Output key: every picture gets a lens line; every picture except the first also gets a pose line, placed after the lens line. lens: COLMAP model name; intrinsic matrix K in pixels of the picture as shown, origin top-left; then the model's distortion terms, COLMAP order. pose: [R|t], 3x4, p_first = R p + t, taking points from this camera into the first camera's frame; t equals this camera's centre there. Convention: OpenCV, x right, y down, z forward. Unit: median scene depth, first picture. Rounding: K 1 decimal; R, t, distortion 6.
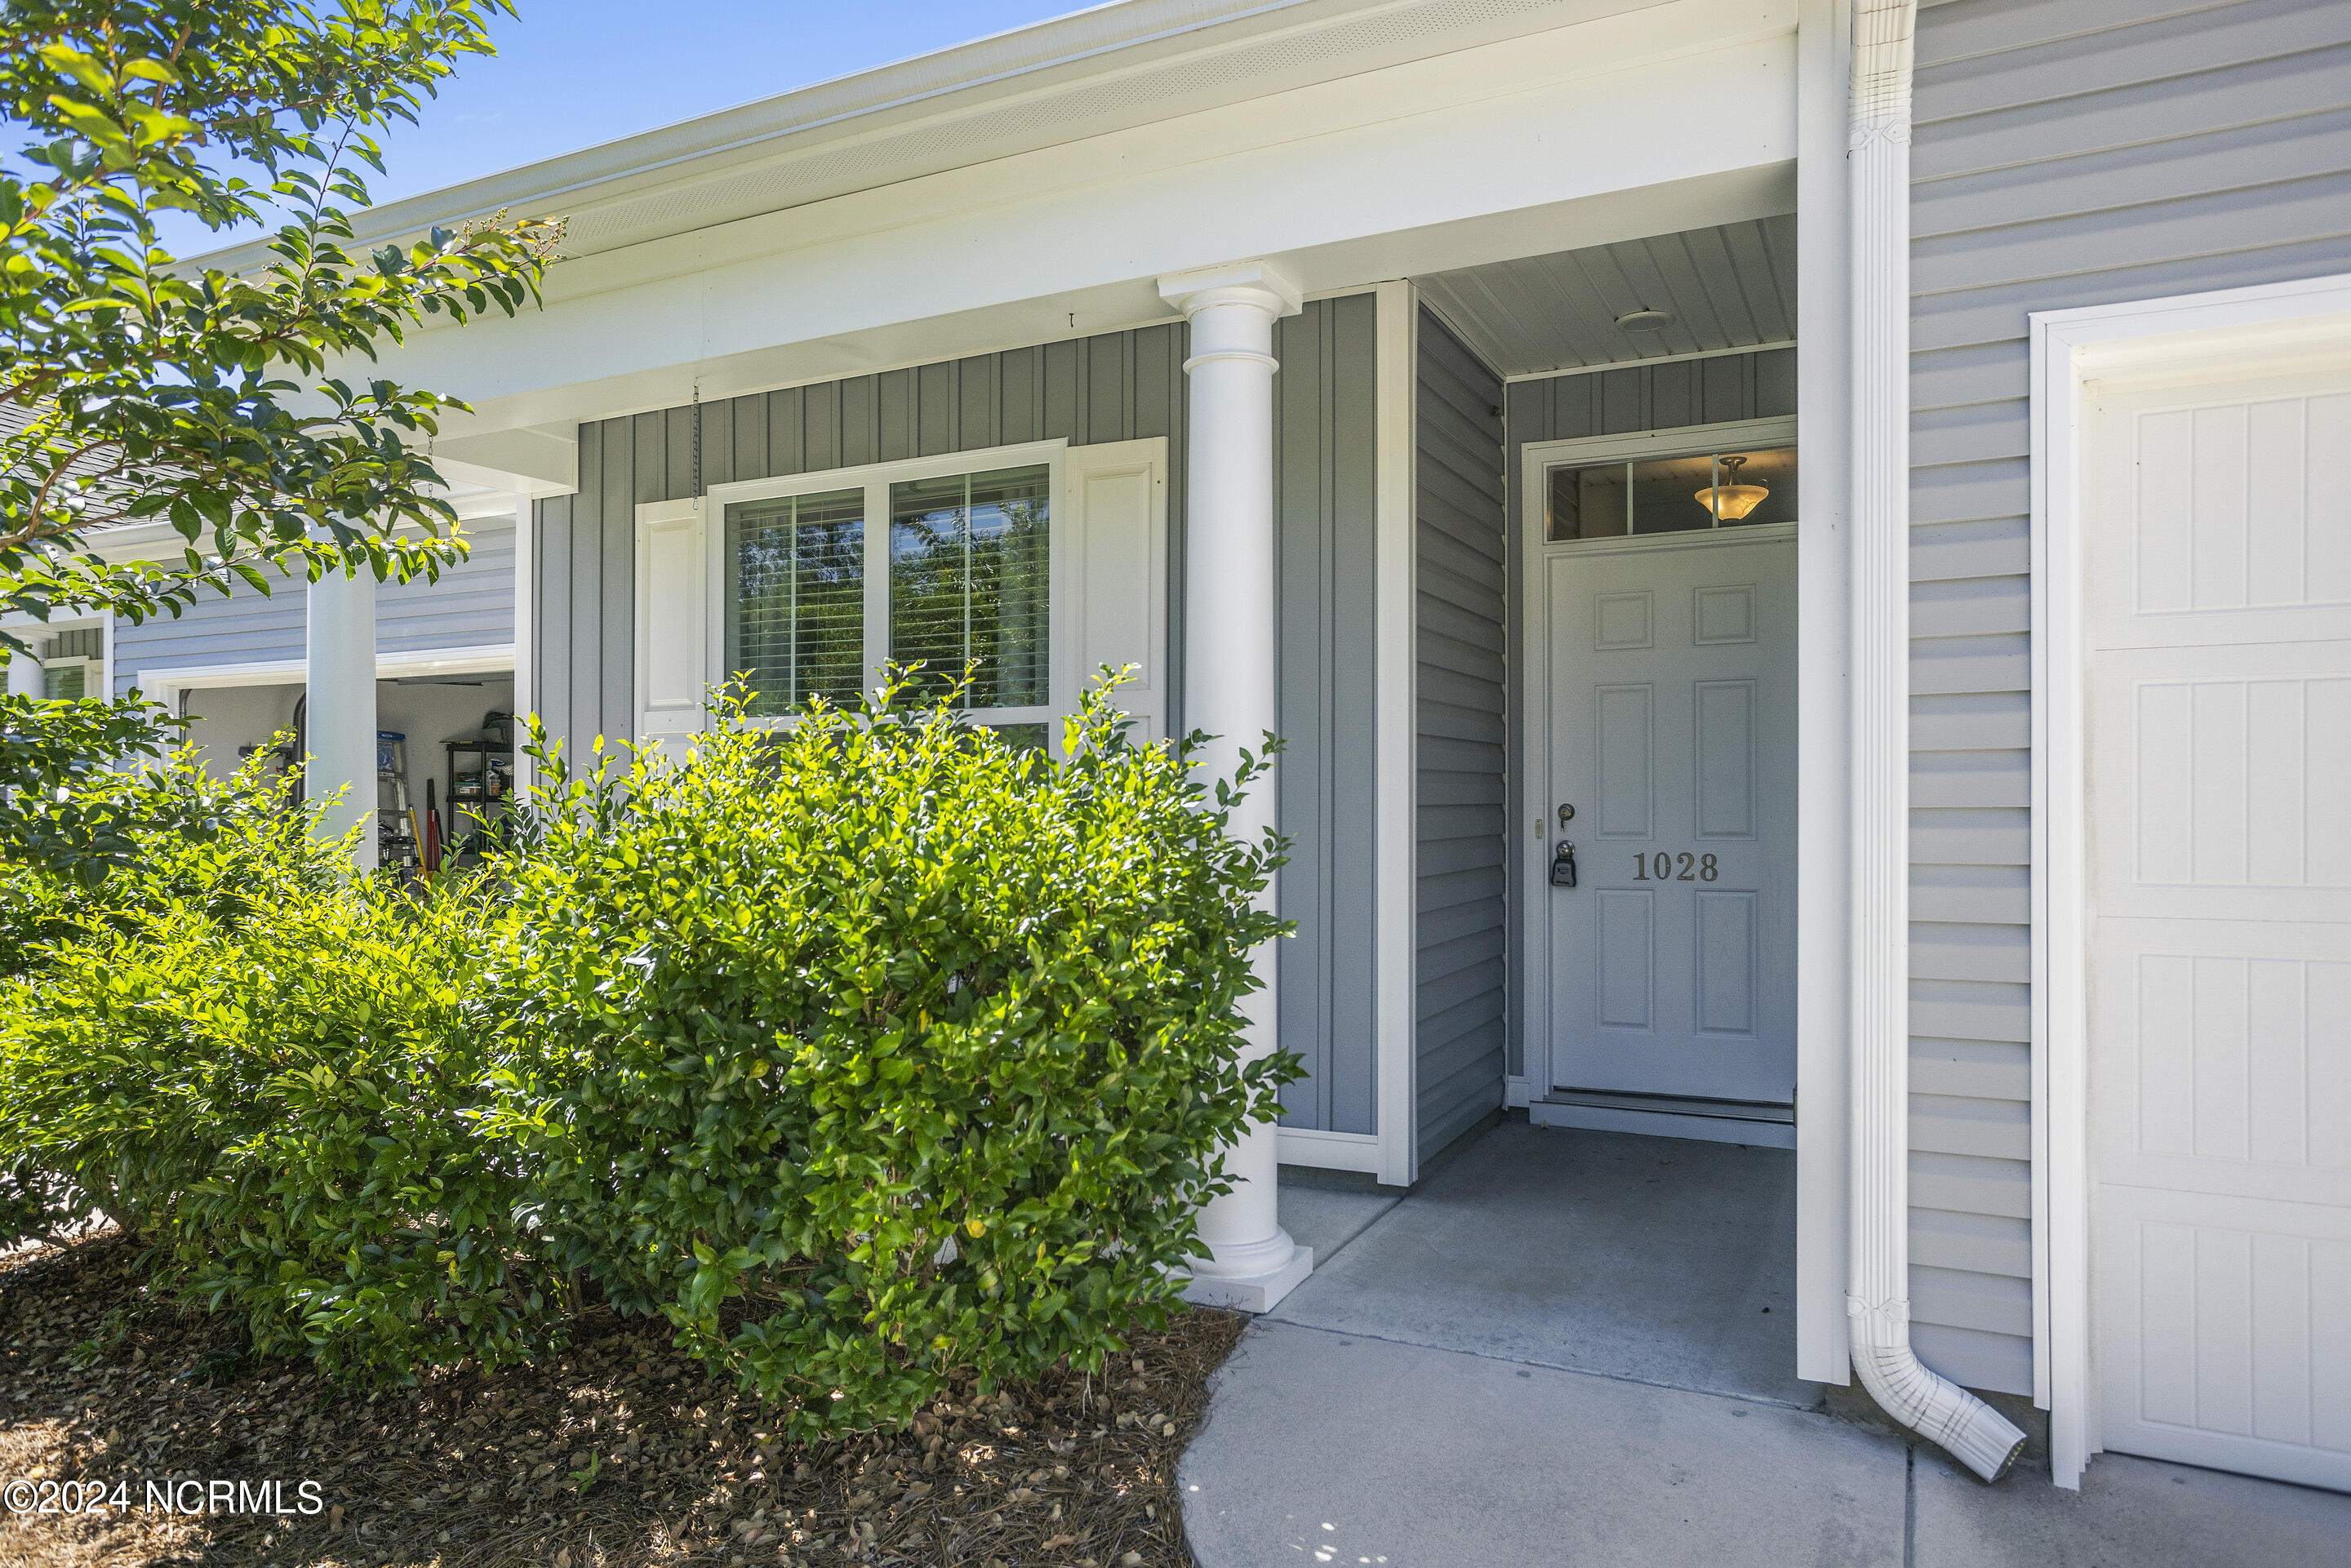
lens RADIAL K [[1395.8, 0, 1147.2], [0, 1395.8, 785.0], [0, 0, 1]] dist [0.000217, 0.000662]
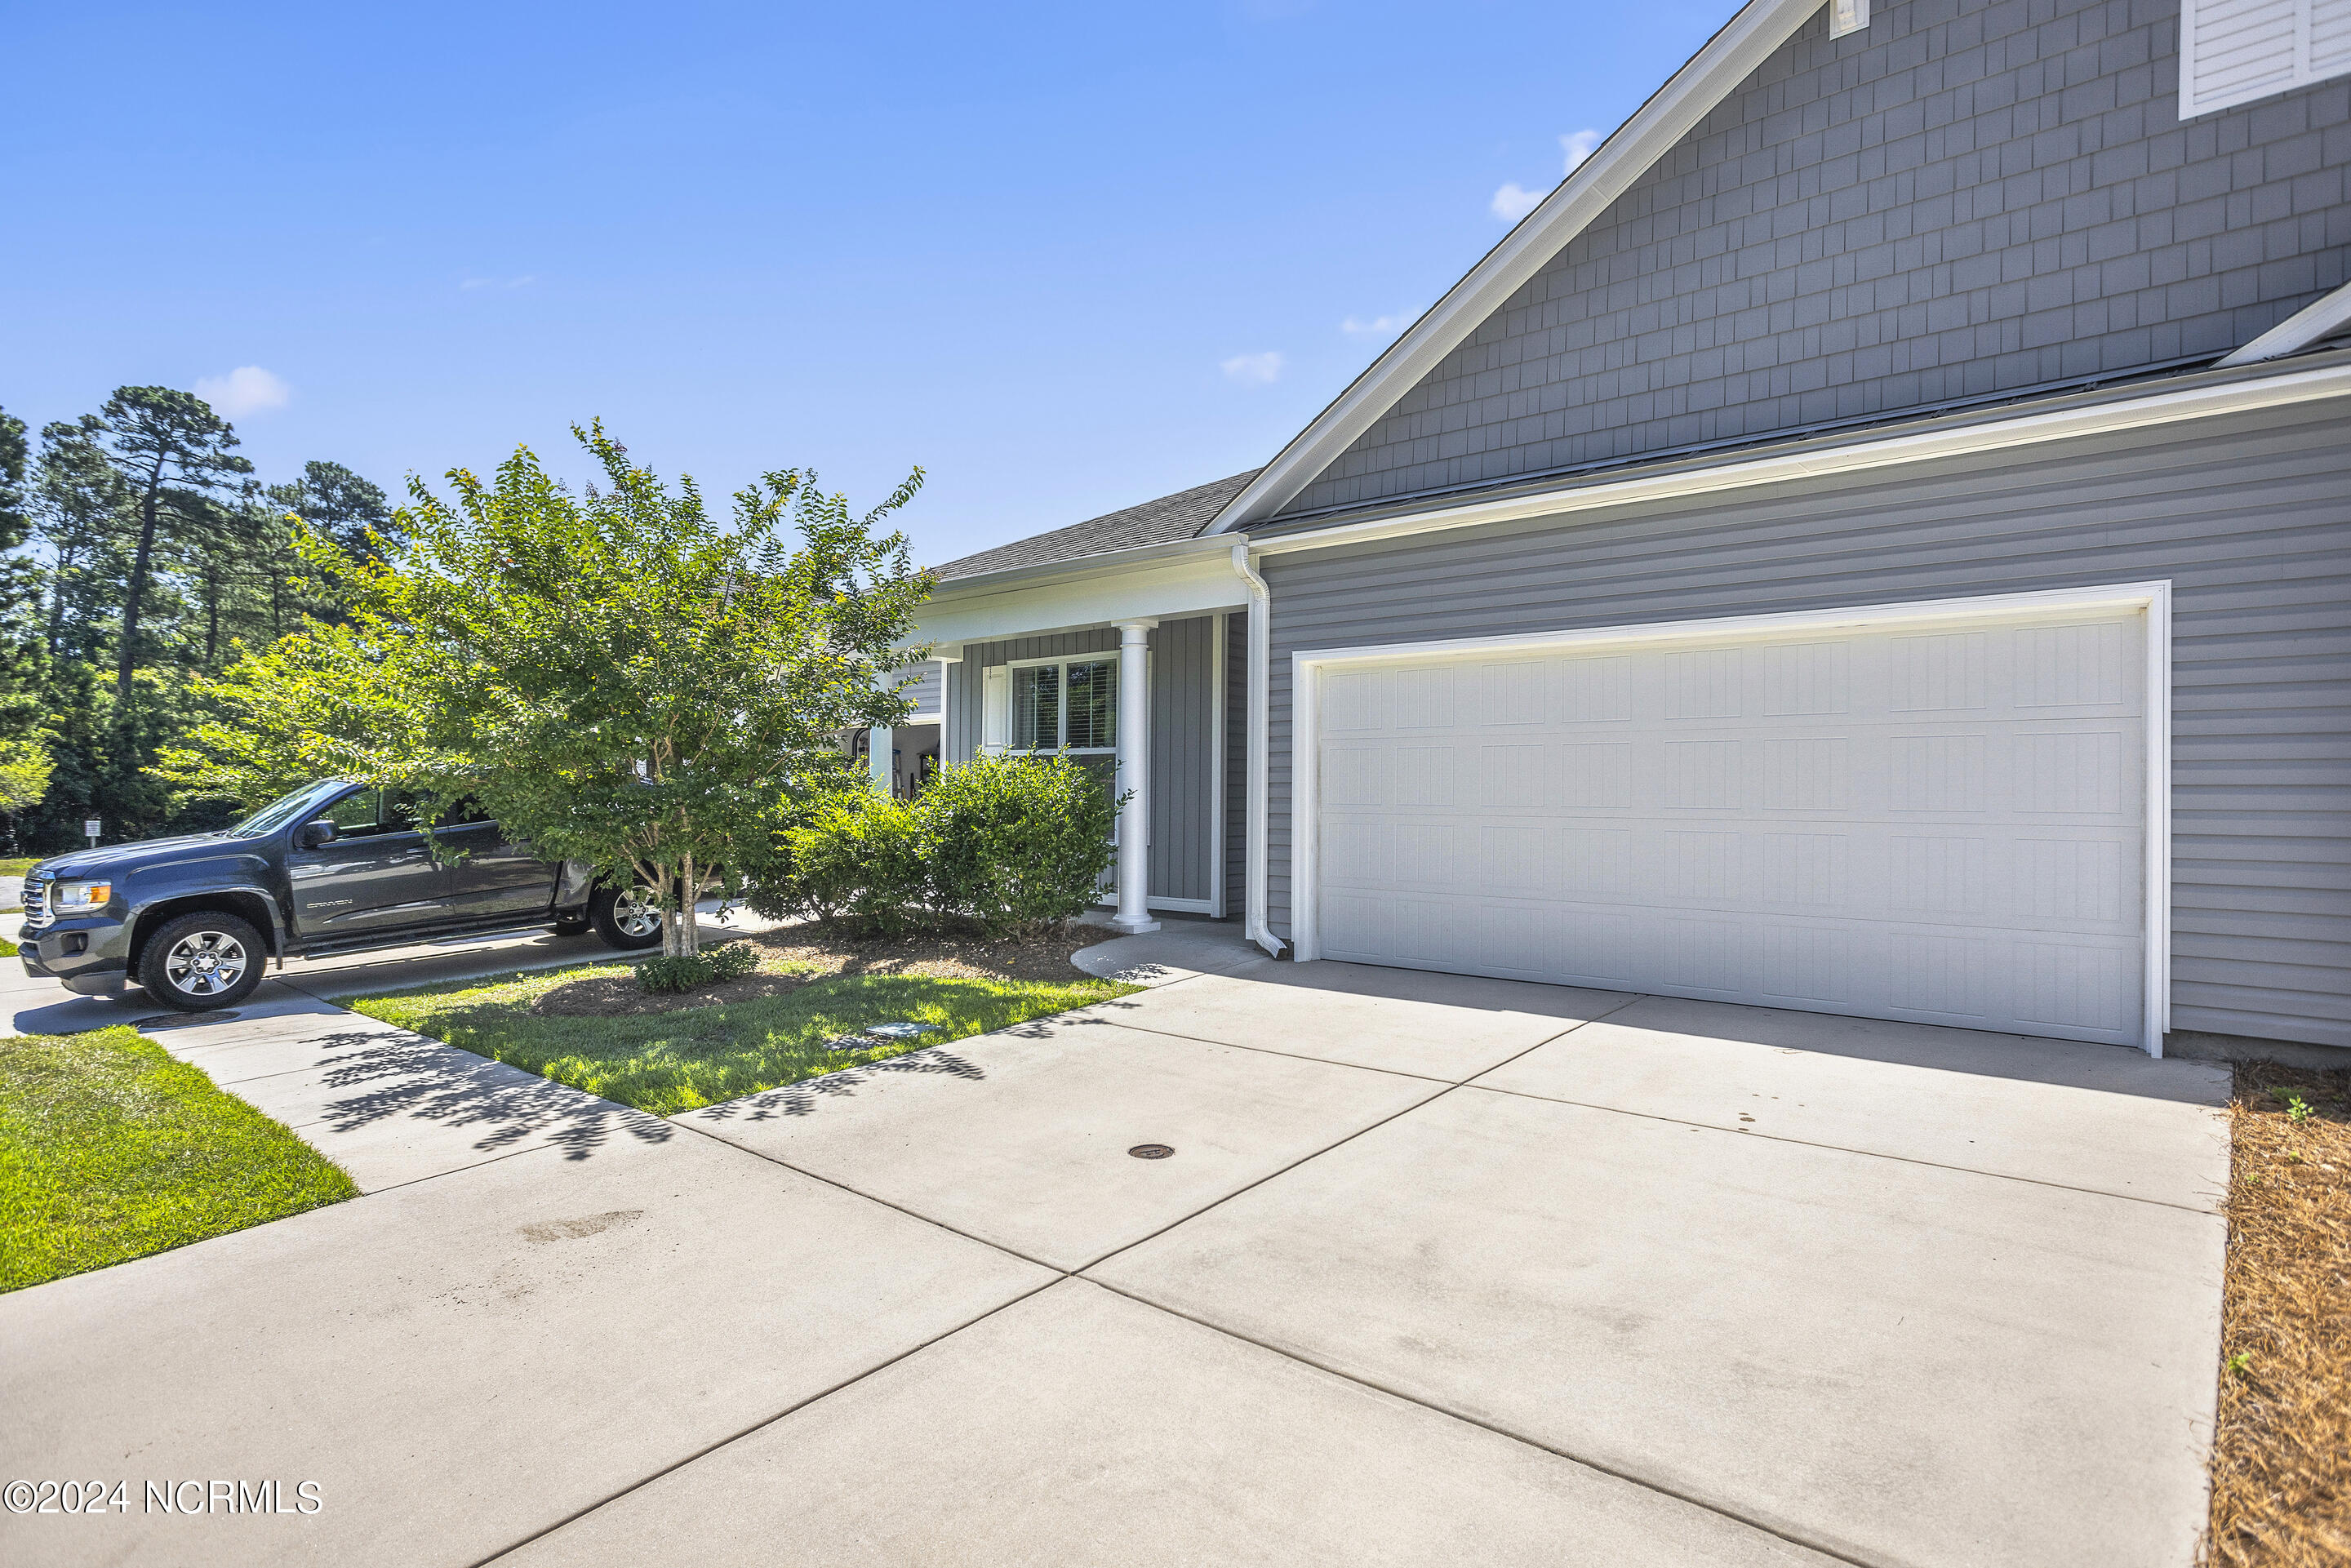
lens RADIAL K [[1309.6, 0, 1177.3], [0, 1309.6, 770.2], [0, 0, 1]] dist [-0.047091, 0.039487]
pose [[0.962259, 0.007860, -0.272022, 1.182849], [-0.011444, 0.999867, -0.011595, 0.026112], [0.271895, 0.014270, 0.962221, -2.267918]]
